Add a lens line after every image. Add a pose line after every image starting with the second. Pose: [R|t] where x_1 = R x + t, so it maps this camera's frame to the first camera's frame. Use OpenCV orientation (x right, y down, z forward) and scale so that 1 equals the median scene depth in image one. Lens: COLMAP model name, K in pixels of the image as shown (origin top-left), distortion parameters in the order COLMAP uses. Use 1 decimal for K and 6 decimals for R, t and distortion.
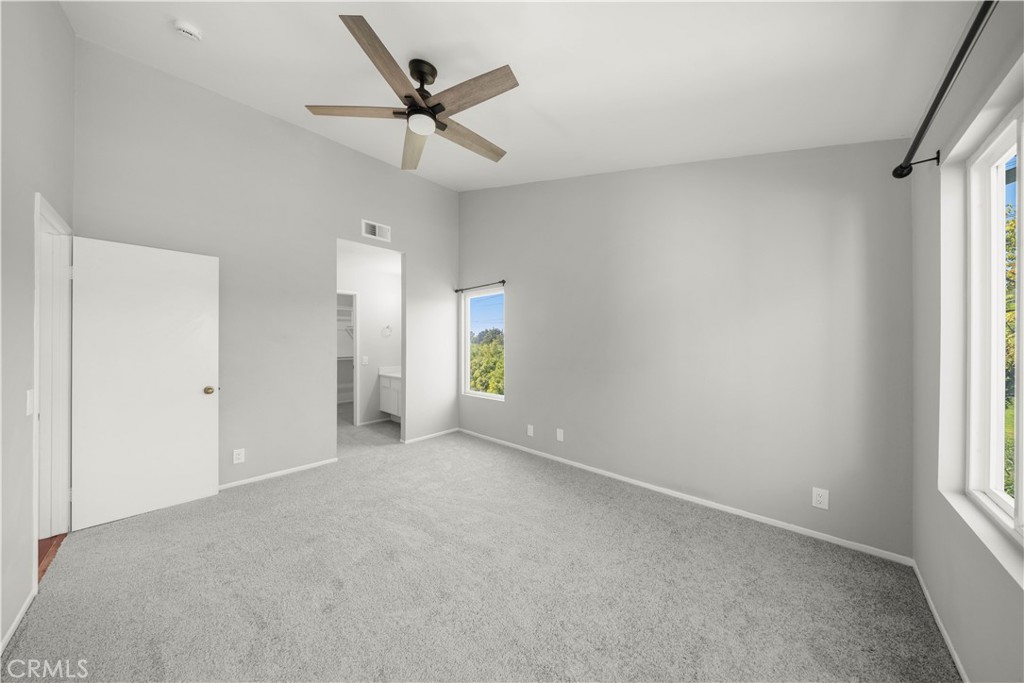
lens RADIAL K [[313.2, 0, 514.8], [0, 313.2, 342.2], [0, 0, 1]] dist [-0.005633, 0.000092]
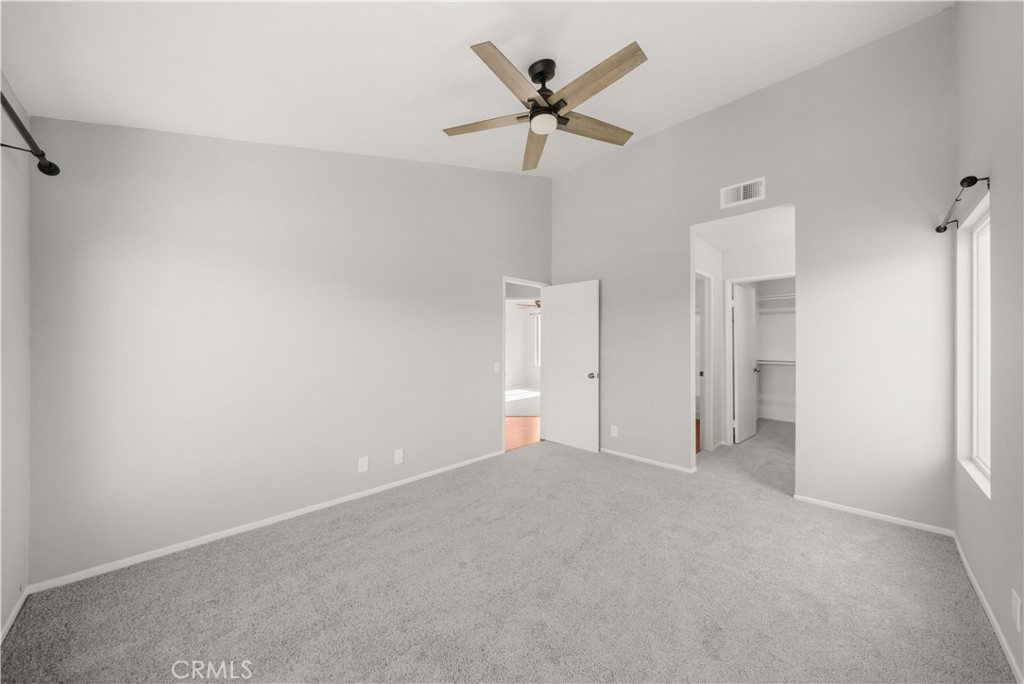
lens RADIAL K [[356.3, 0, 514.4], [0, 356.3, 340.8], [0, 0, 1]] dist [-0.001657, -0.000397]
pose [[-0.031006, -0.003159, -0.999514, 0.474092], [0.001215, 0.999994, -0.003198, 0.001866], [0.999518, -0.001314, -0.031002, 0.525847]]
